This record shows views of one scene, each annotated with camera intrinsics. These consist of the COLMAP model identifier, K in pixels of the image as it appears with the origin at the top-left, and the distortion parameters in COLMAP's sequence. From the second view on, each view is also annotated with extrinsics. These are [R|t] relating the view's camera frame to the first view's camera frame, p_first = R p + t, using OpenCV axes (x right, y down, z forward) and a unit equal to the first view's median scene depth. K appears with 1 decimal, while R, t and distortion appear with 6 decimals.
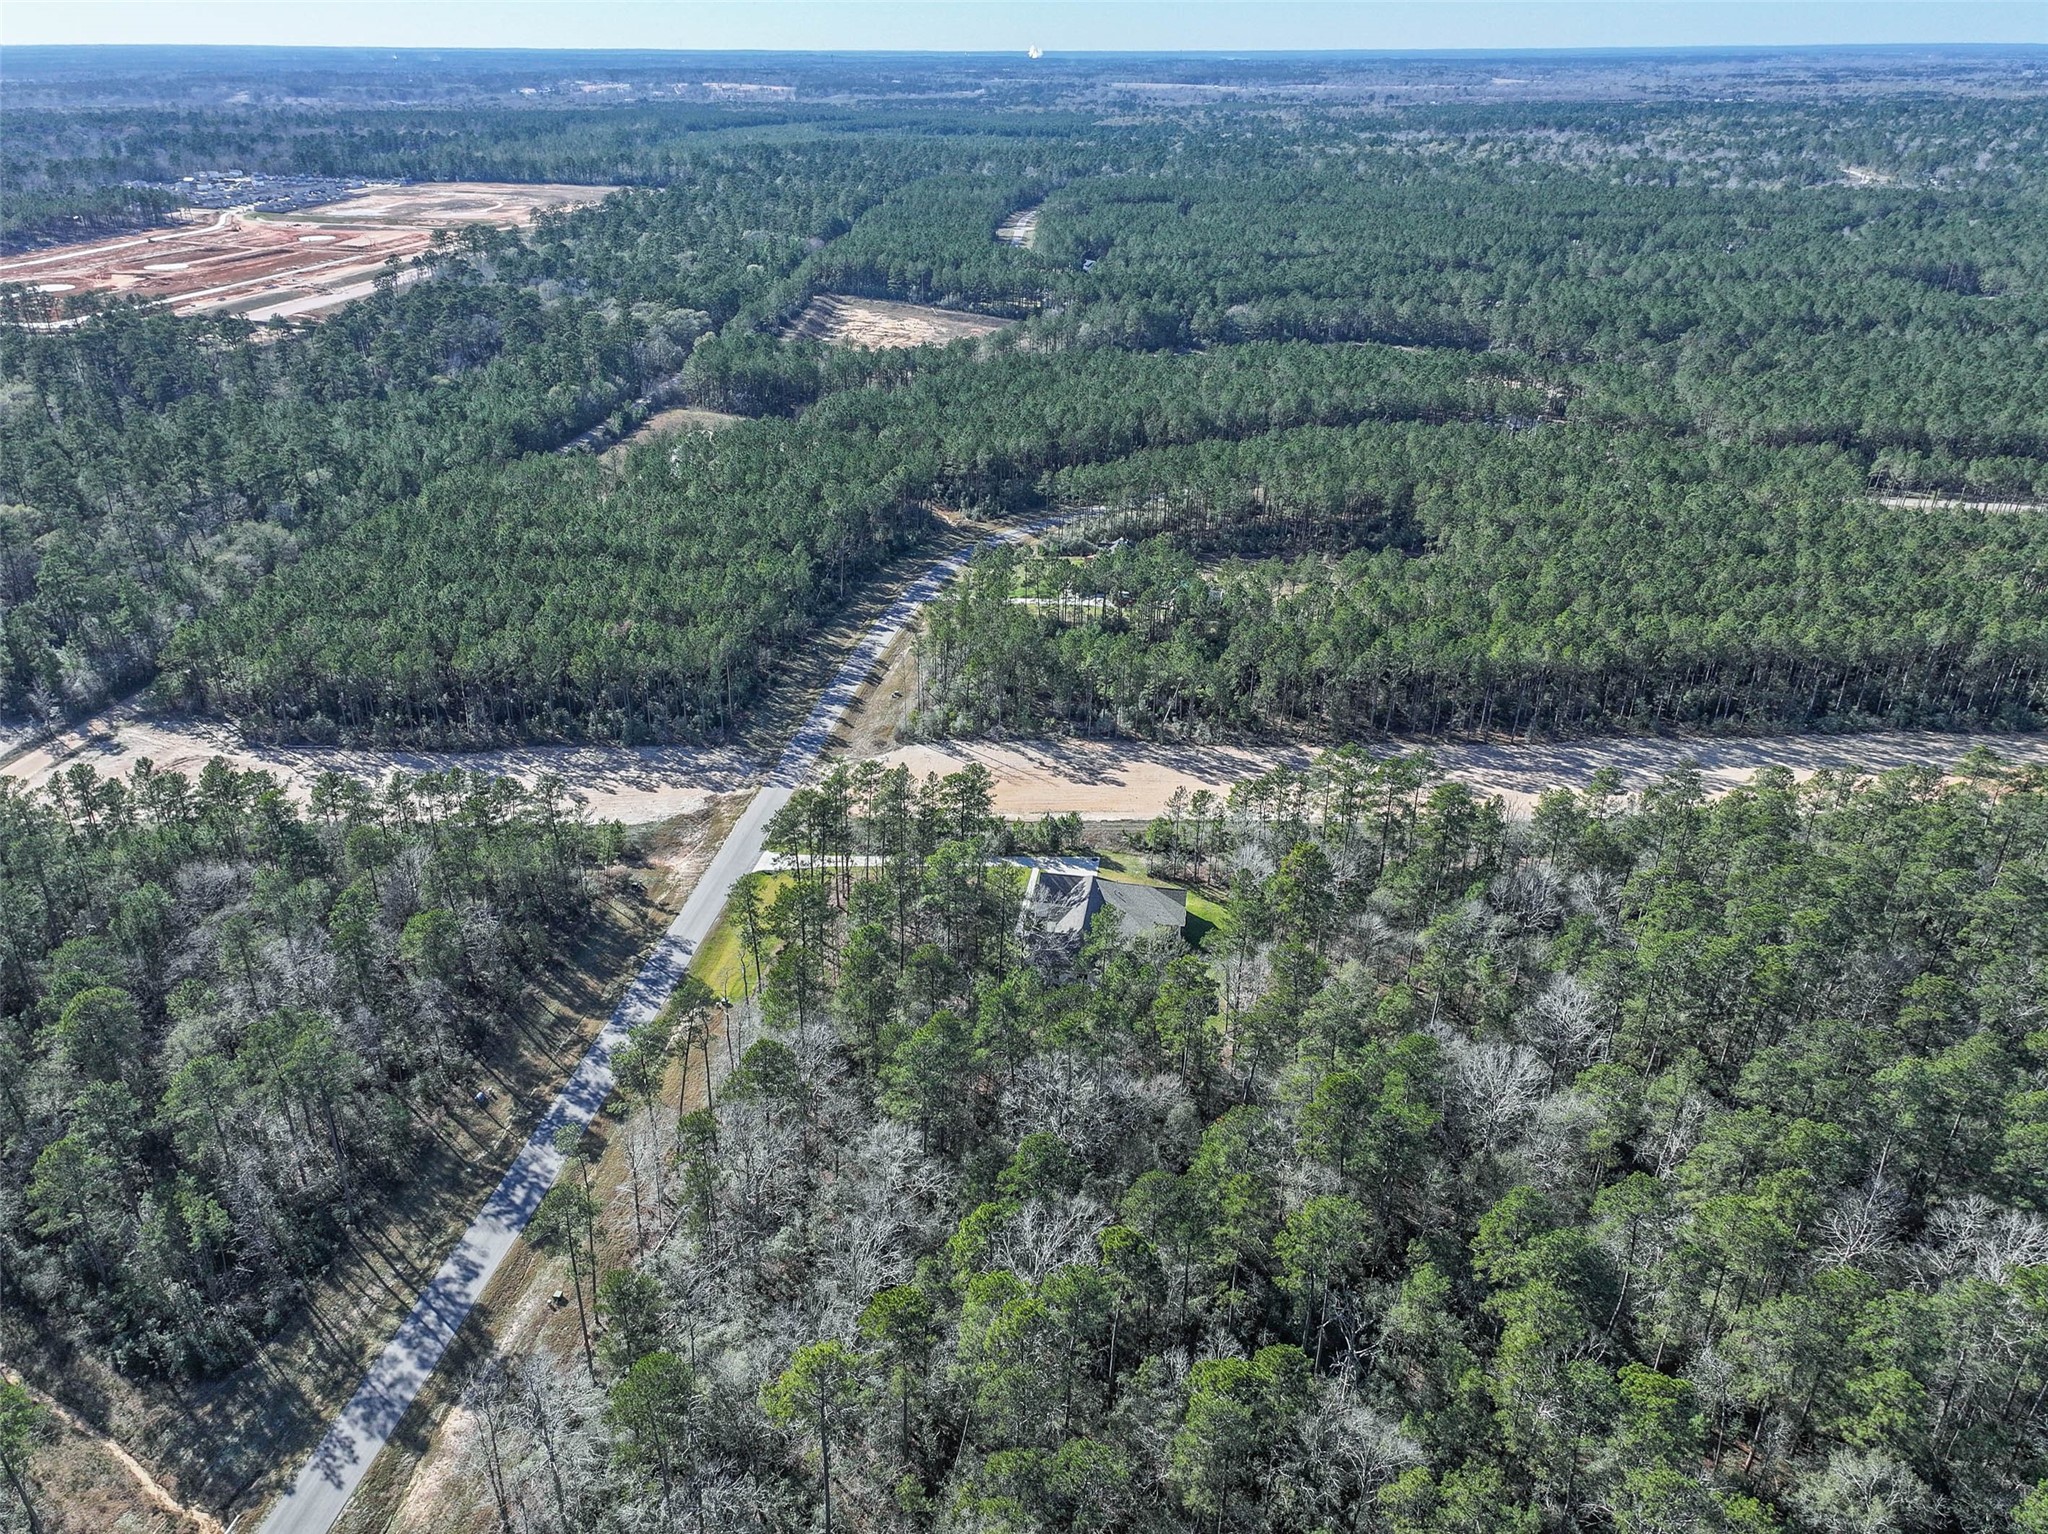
lens RADIAL K [[1454.7, 0, 1015.1], [0, 1454.7, 766.2], [0, 0, 1]] dist [-0.005247, 0.046371]
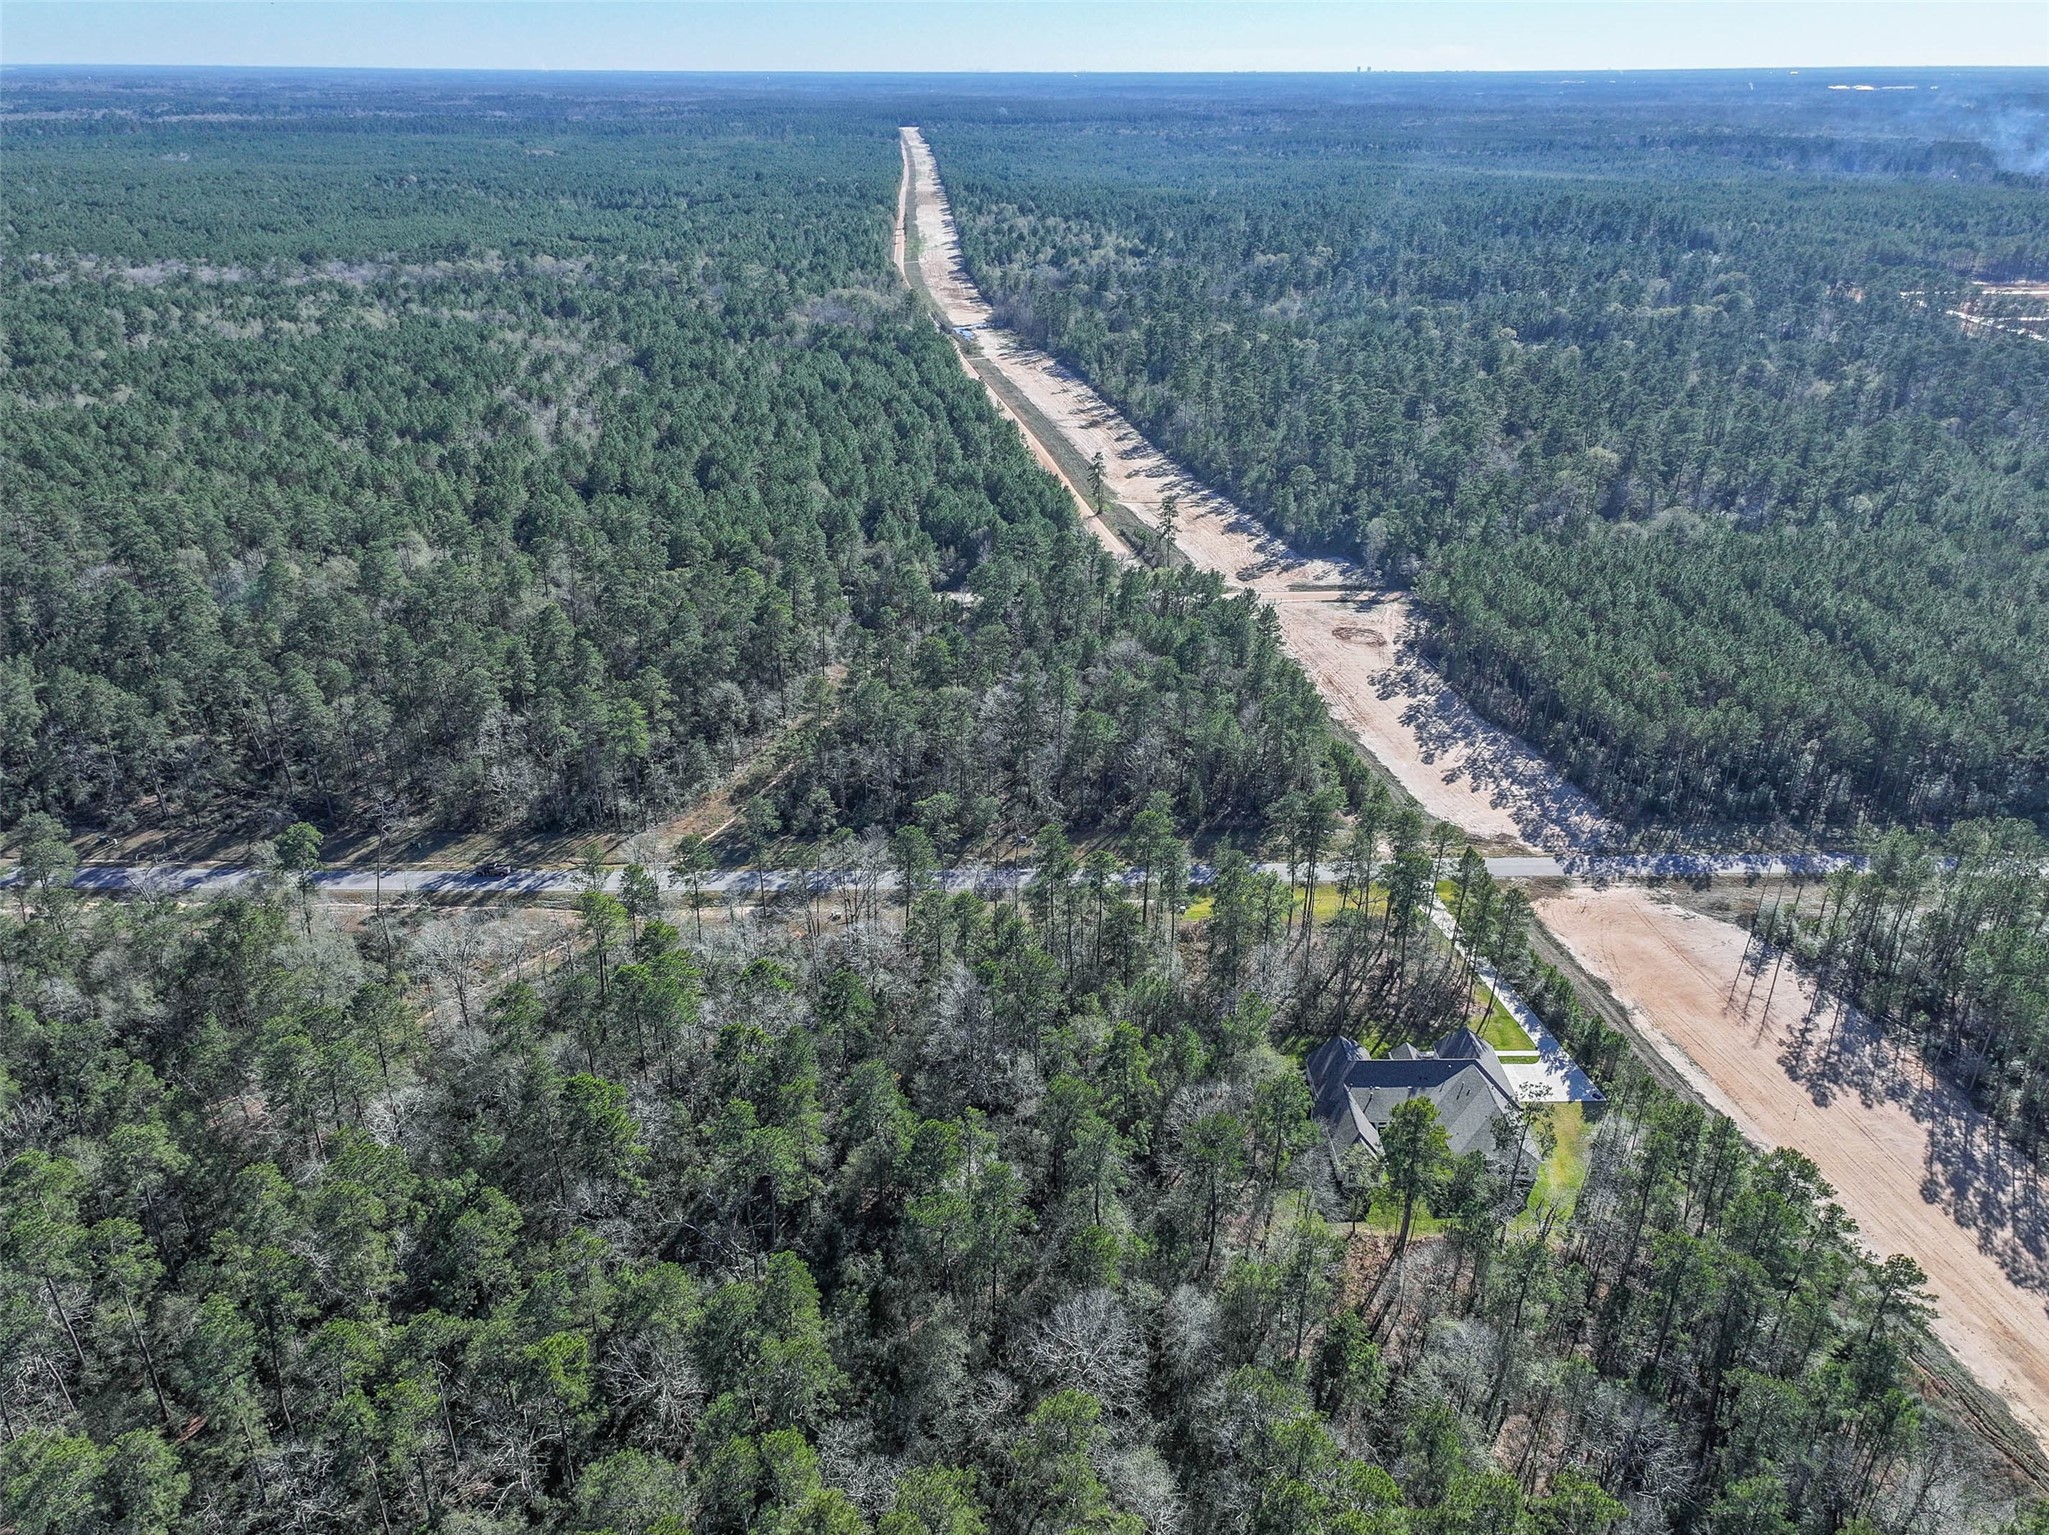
lens RADIAL K [[1455.4, 0, 1015.6], [0, 1455.4, 766.7], [0, 0, 1]] dist [-0.005247, 0.046371]
pose [[0.161295, 0.418357, -0.893847, 0.721775], [-0.436591, 0.842508, 0.315545, -0.222921], [0.885083, 0.339349, 0.318543, 0.493771]]
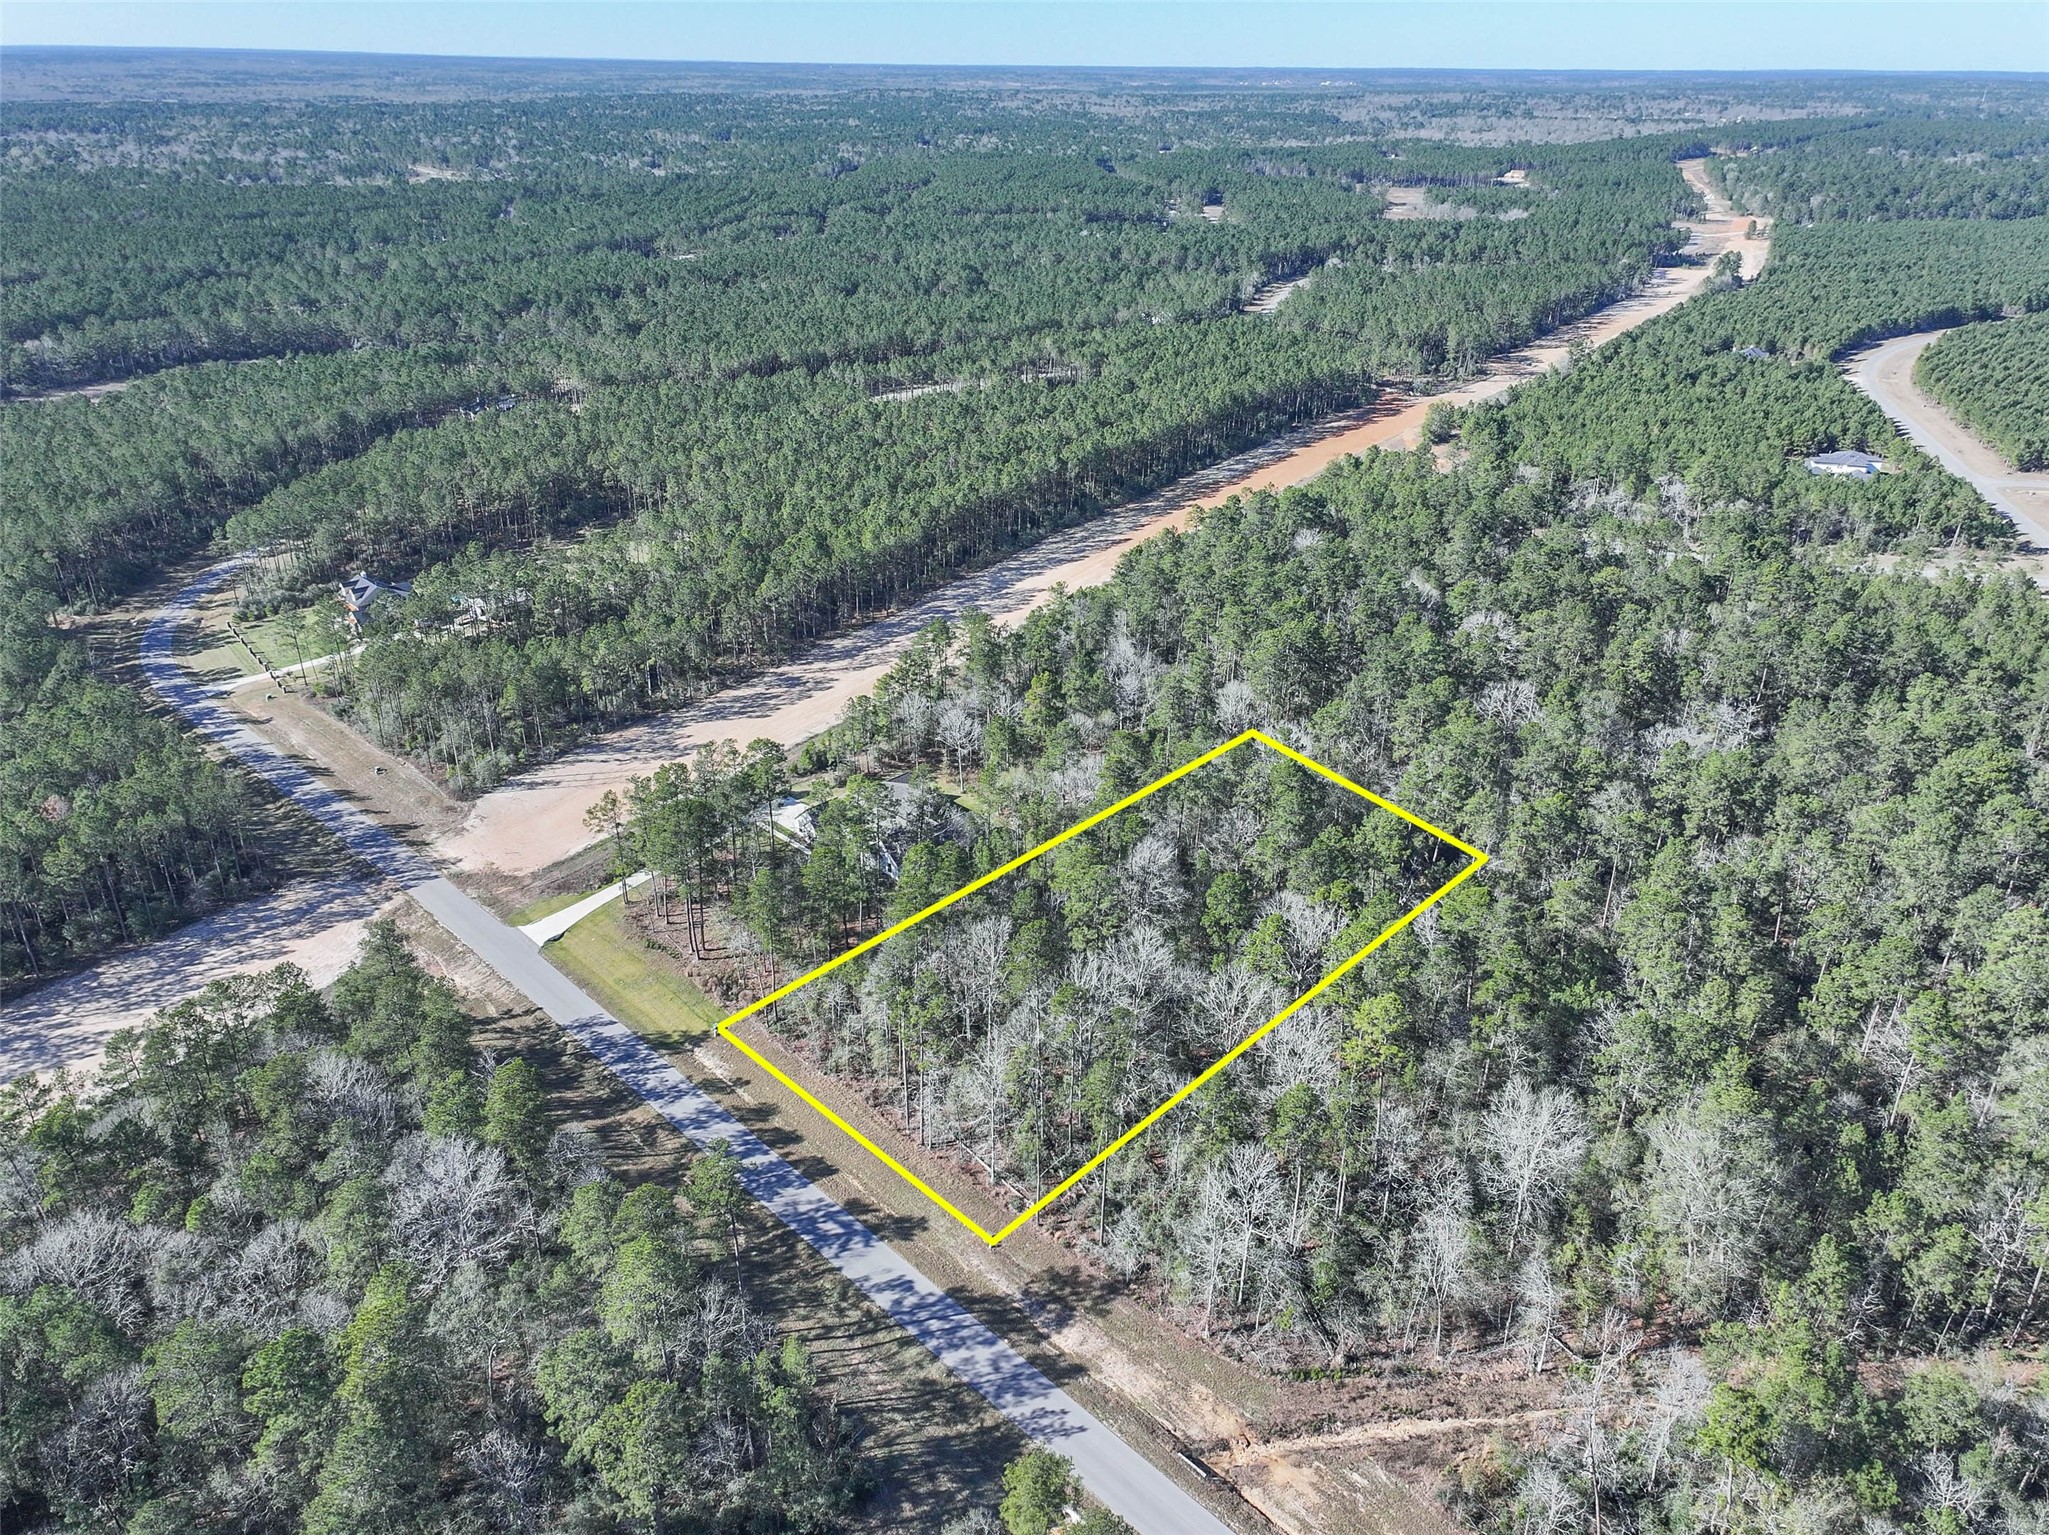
lens RADIAL K [[1404.6, 0, 1050.8], [0, 1404.6, 763.4], [0, 0, 1]] dist [0.023045, 0.000724]
pose [[0.568602, -0.361700, 0.738827, -0.699596], [0.355406, 0.918012, 0.175901, -0.085128], [-0.741875, 0.162565, 0.650534, 0.193509]]
